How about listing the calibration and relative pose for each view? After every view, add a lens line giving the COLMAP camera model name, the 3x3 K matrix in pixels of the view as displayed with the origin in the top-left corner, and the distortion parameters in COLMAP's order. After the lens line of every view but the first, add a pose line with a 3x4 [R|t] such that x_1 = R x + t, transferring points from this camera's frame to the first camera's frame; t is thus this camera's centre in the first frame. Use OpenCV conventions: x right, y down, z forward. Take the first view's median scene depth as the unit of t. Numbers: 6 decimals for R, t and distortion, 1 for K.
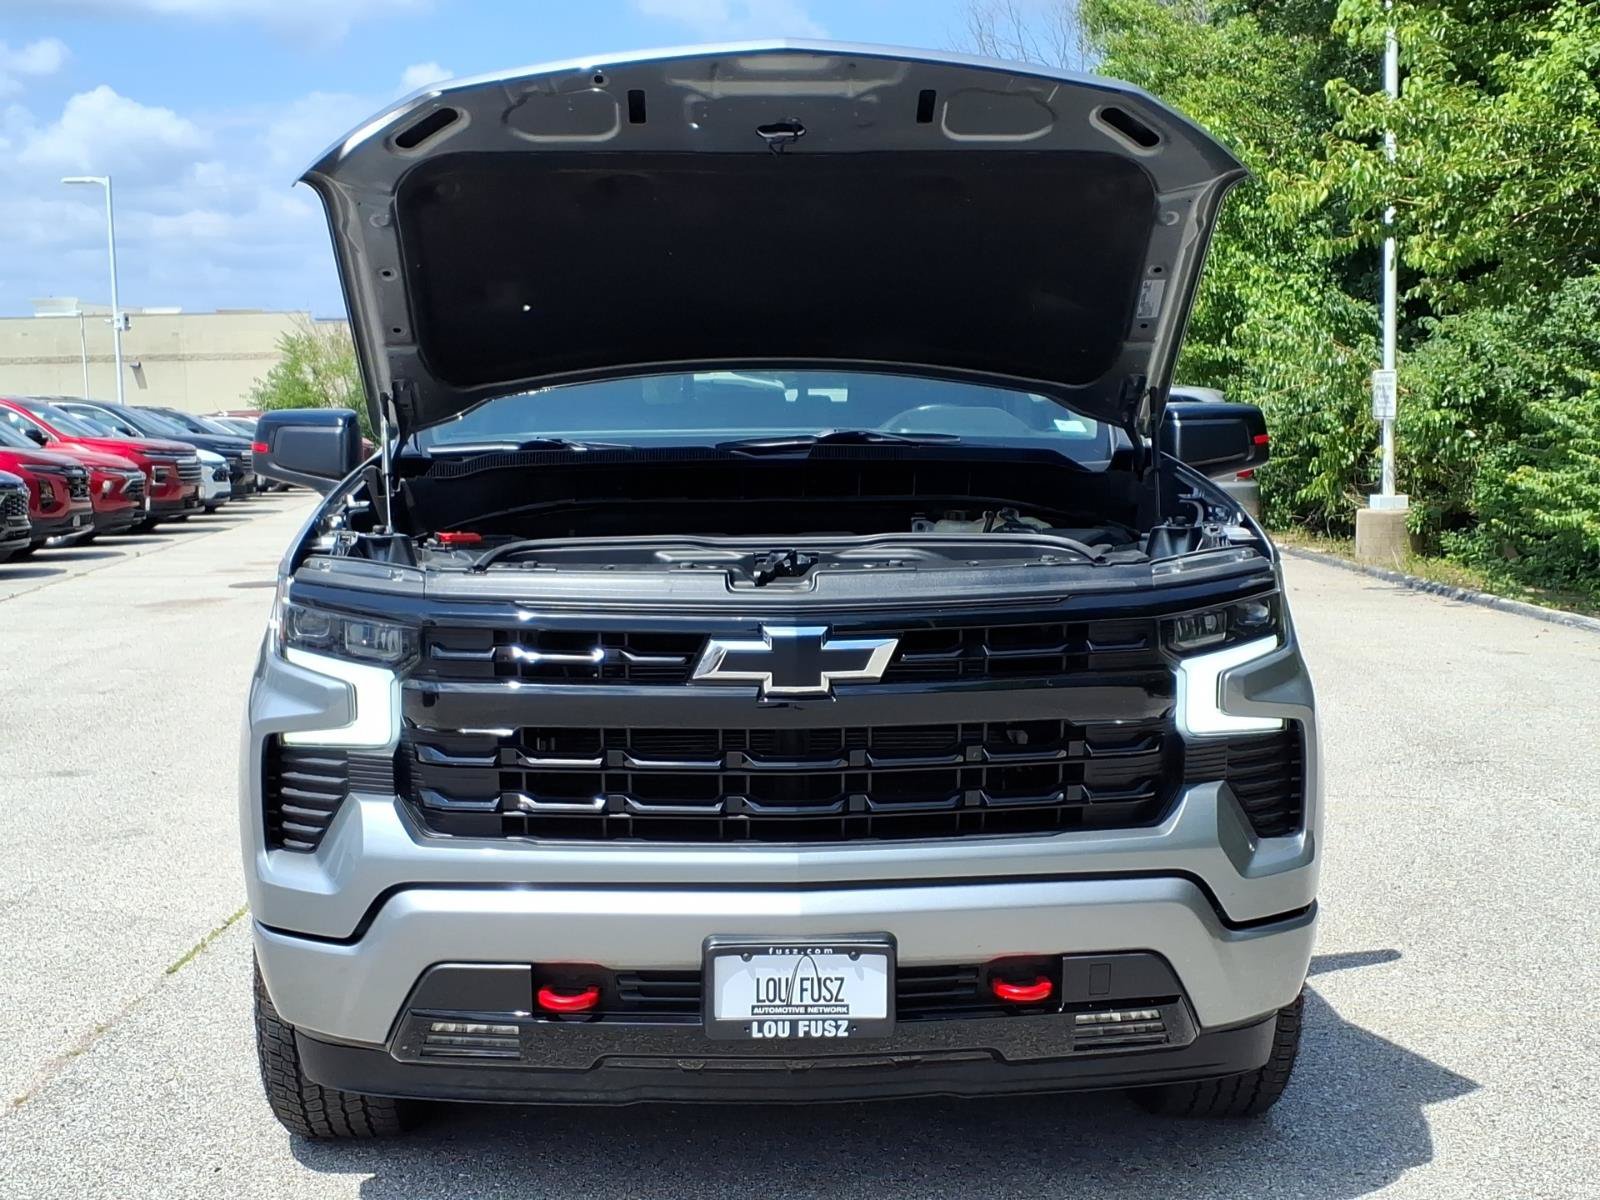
lens RADIAL K [[2188.5, 0, 800.0], [0, 2188.5, 600.0], [0, 0, 1]] dist [0.140138, -0.399620]
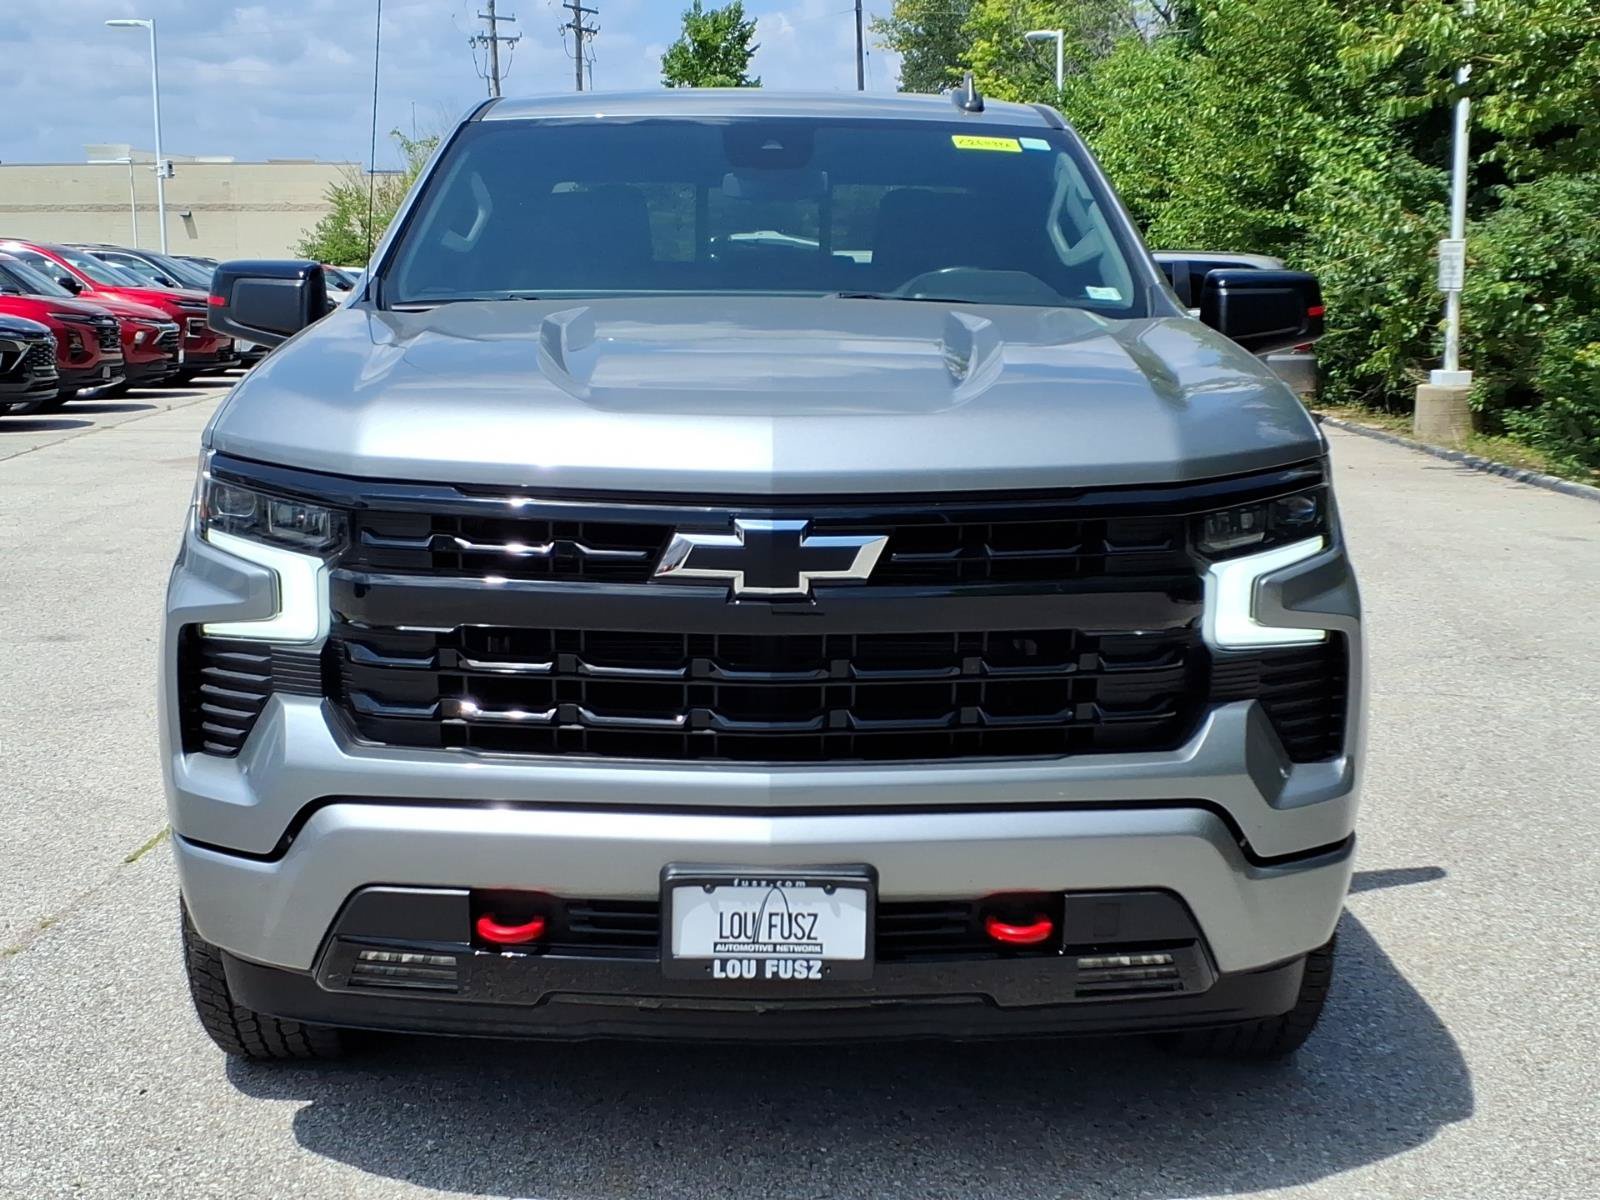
lens RADIAL K [[2154.2, 0, 801.0], [0, 2154.2, 632.9], [0, 0, 1]] dist [0.158718, -0.390500]
pose [[0.999480, 0.021407, -0.024123, 0.028865], [-0.019450, 0.996714, 0.078635, -0.009755], [0.025727, -0.078125, 0.996612, 0.120573]]
